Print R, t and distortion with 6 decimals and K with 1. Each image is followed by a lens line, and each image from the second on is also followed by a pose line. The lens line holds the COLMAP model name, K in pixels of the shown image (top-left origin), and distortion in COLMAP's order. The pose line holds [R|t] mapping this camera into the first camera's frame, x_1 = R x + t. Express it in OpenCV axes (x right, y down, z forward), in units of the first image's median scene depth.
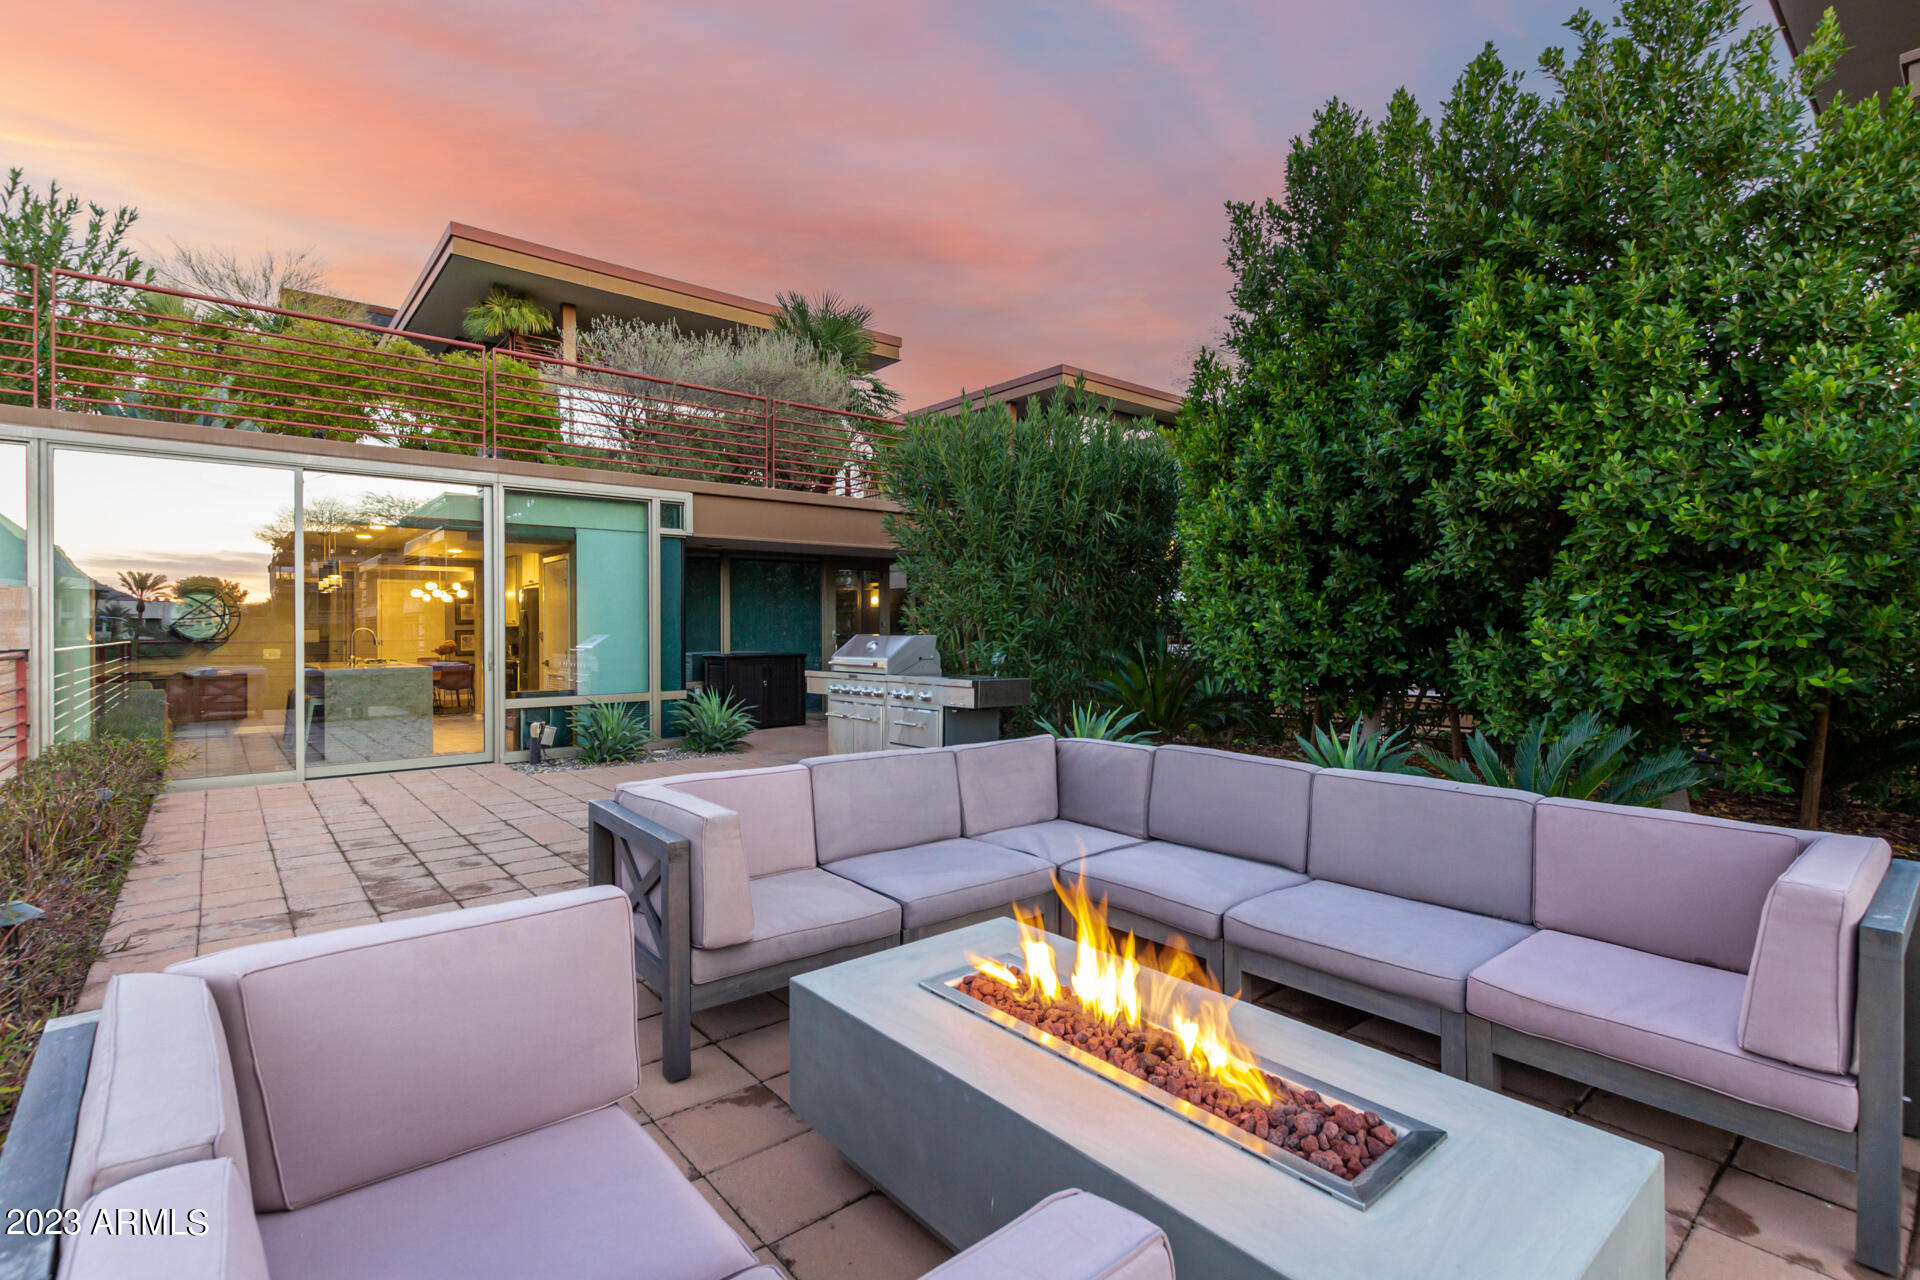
lens RADIAL K [[907.2, 0, 981.1], [0, 907.2, 639.1], [0, 0, 1]] dist [0.004807, -0.000677]
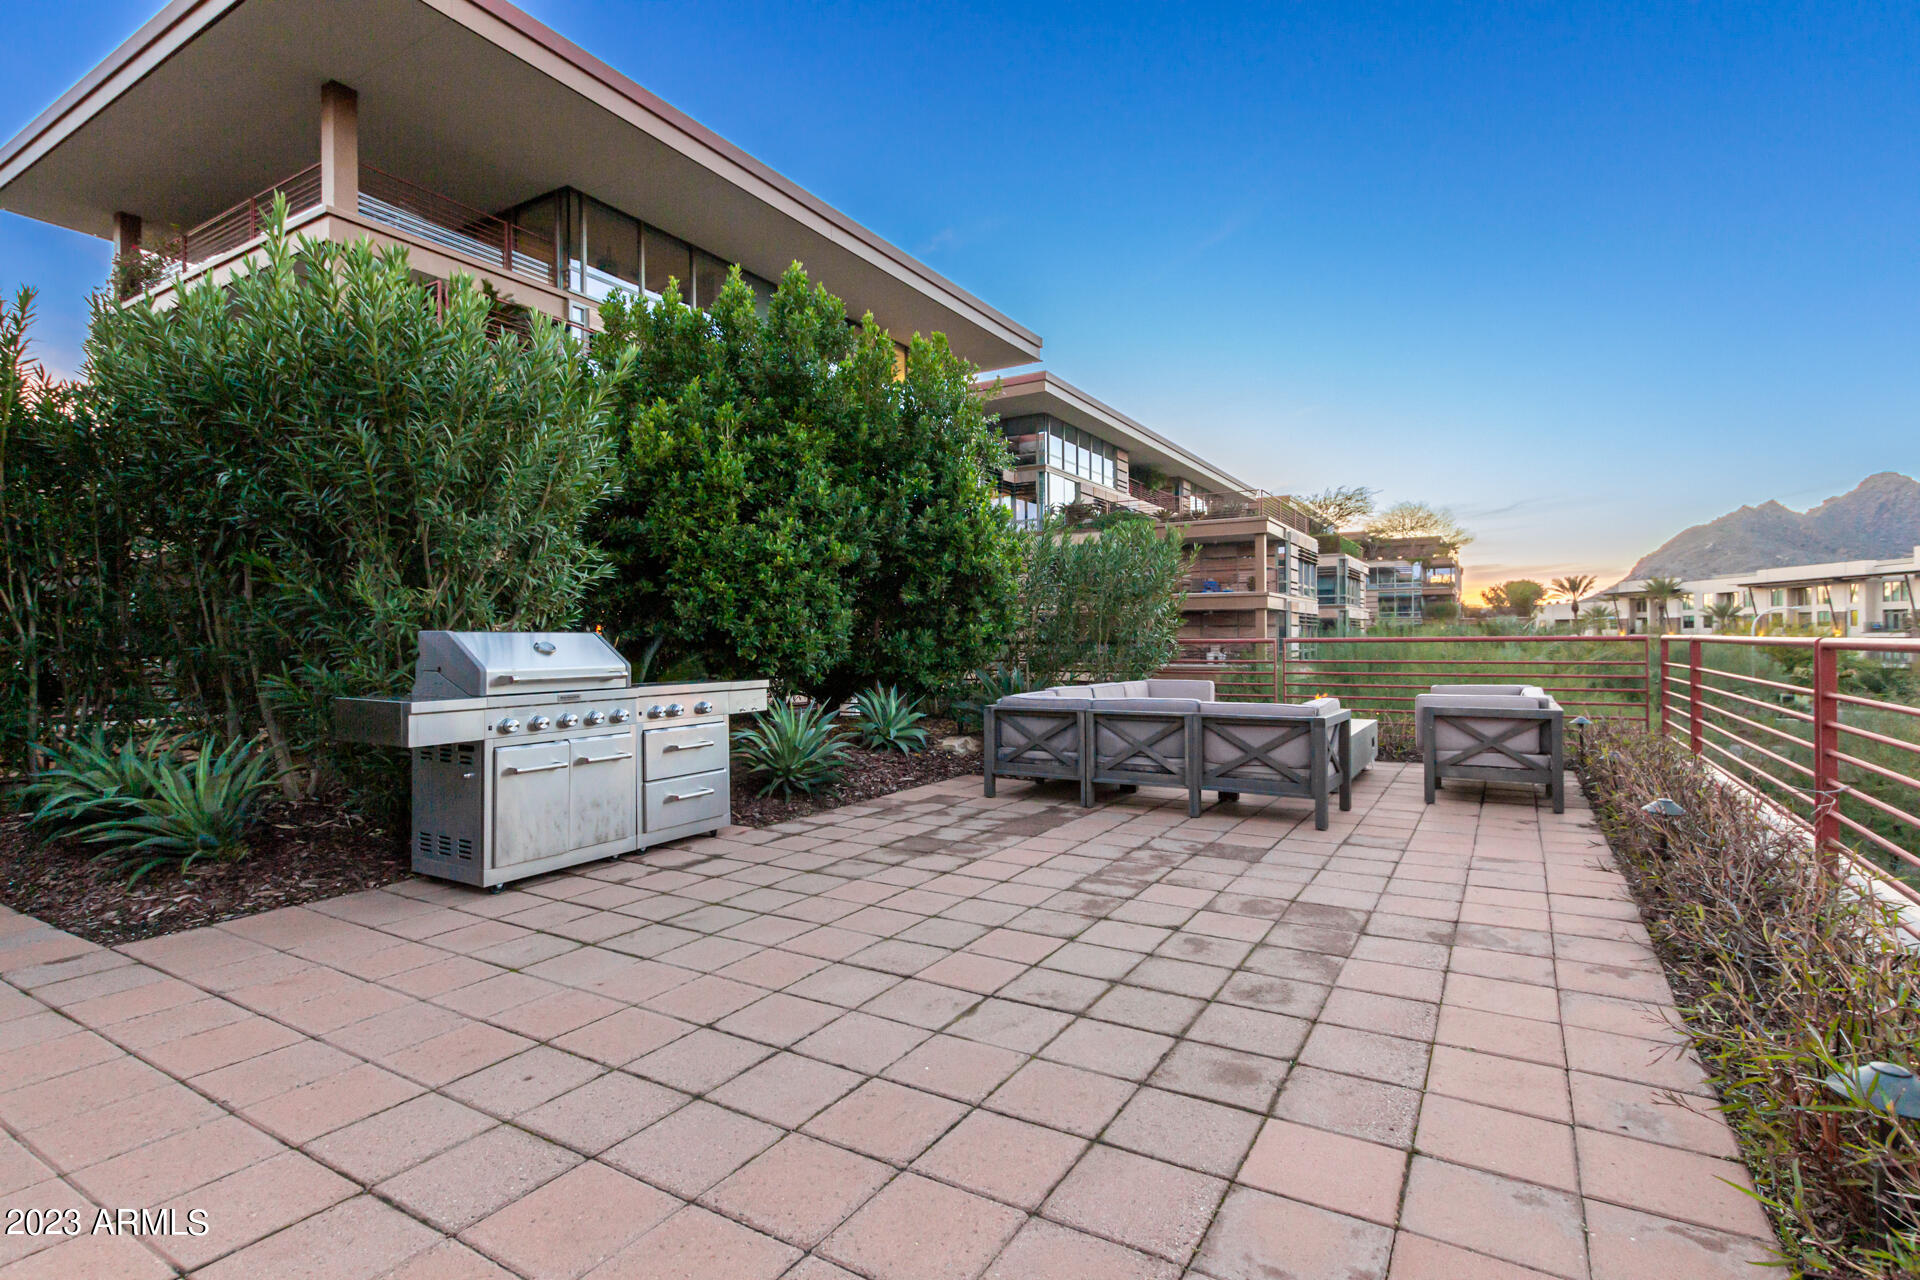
lens RADIAL K [[908.2, 0, 884.2], [0, 908.2, 624.0], [0, 0, 1]] dist [0.003037, 0.000052]
pose [[-0.263808, 0.025665, 0.964234, -0.609048], [0.018569, 0.999596, -0.021526, 0.006002], [-0.964396, 0.012226, -0.264178, 0.729268]]
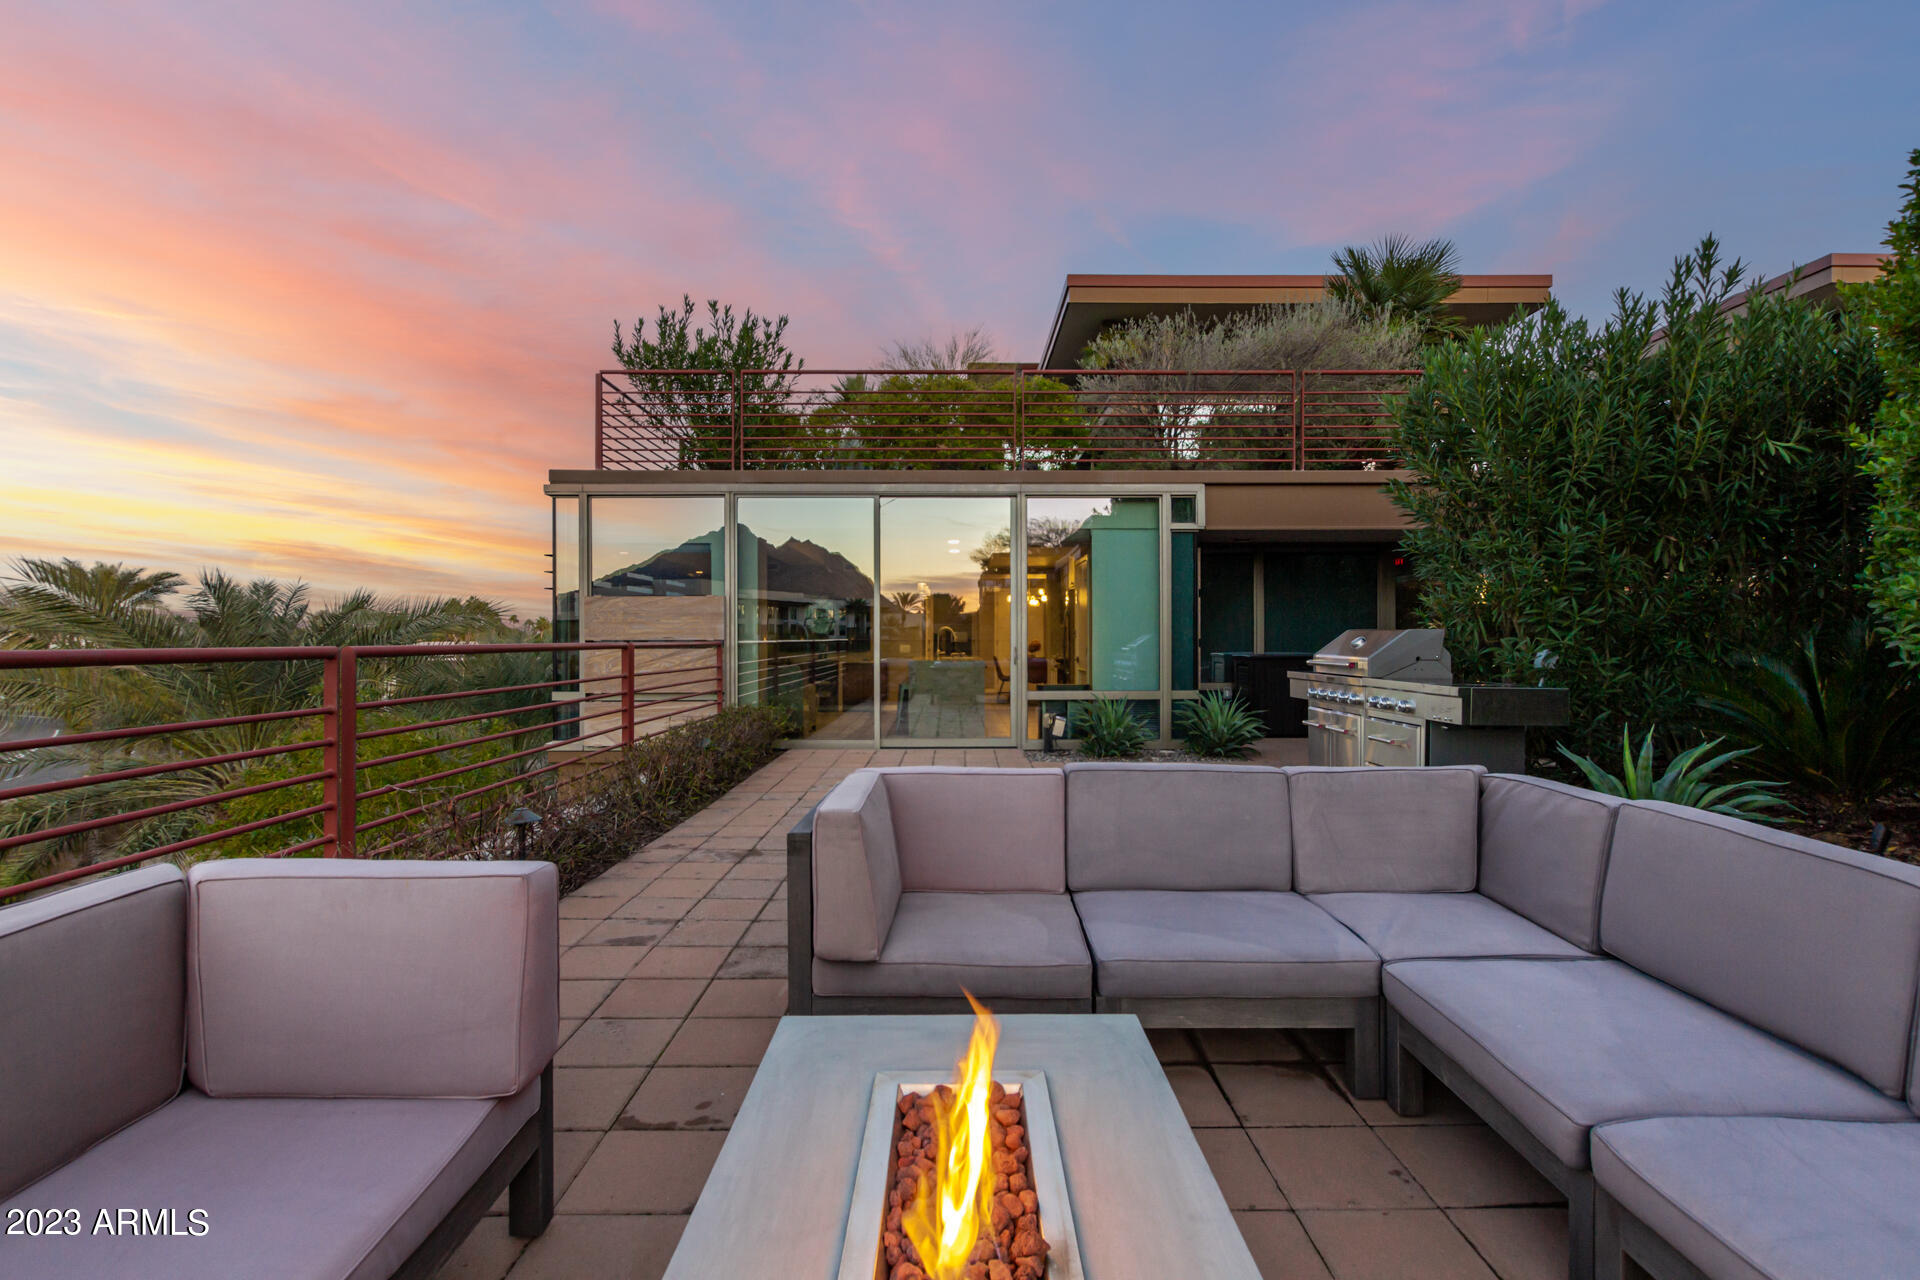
lens RADIAL K [[907.2, 0, 935.2], [0, 907.2, 633.7], [0, 0, 1]] dist [0.004807, -0.000677]
pose [[0.761109, 0.002152, -0.648620, 0.091505], [-0.010094, 0.999913, -0.008528, 0.007967], [0.648545, 0.013038, 0.761065, 0.100982]]
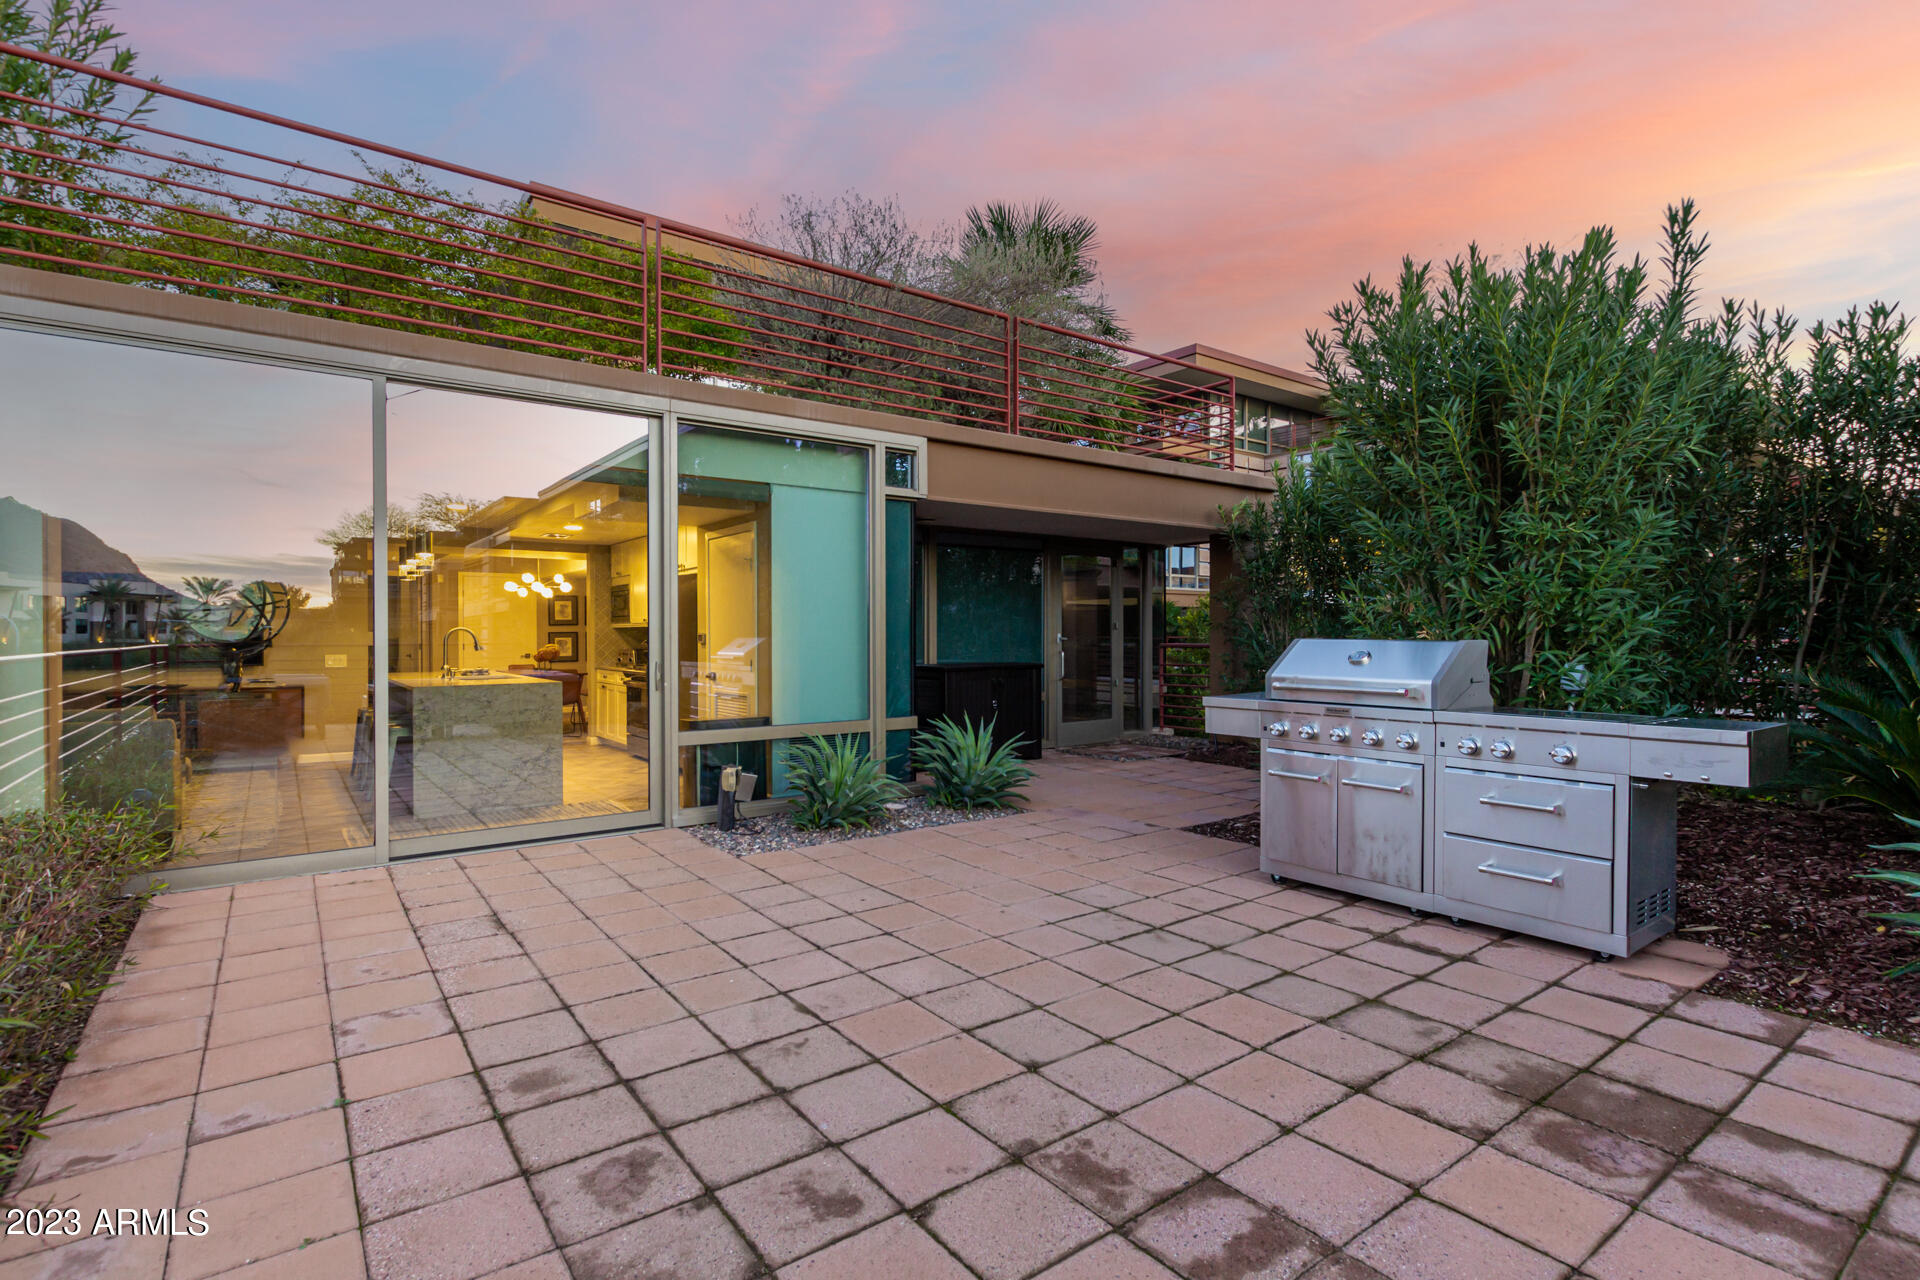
lens RADIAL K [[907.2, 0, 1021.0], [0, 907.2, 637.6], [0, 0, 1]] dist [0.004807, -0.000677]
pose [[0.999887, 0.003409, -0.014674, -0.251385], [-0.003519, 0.999965, -0.007532, 0.000196], [0.014648, 0.007583, 0.999864, 0.315861]]
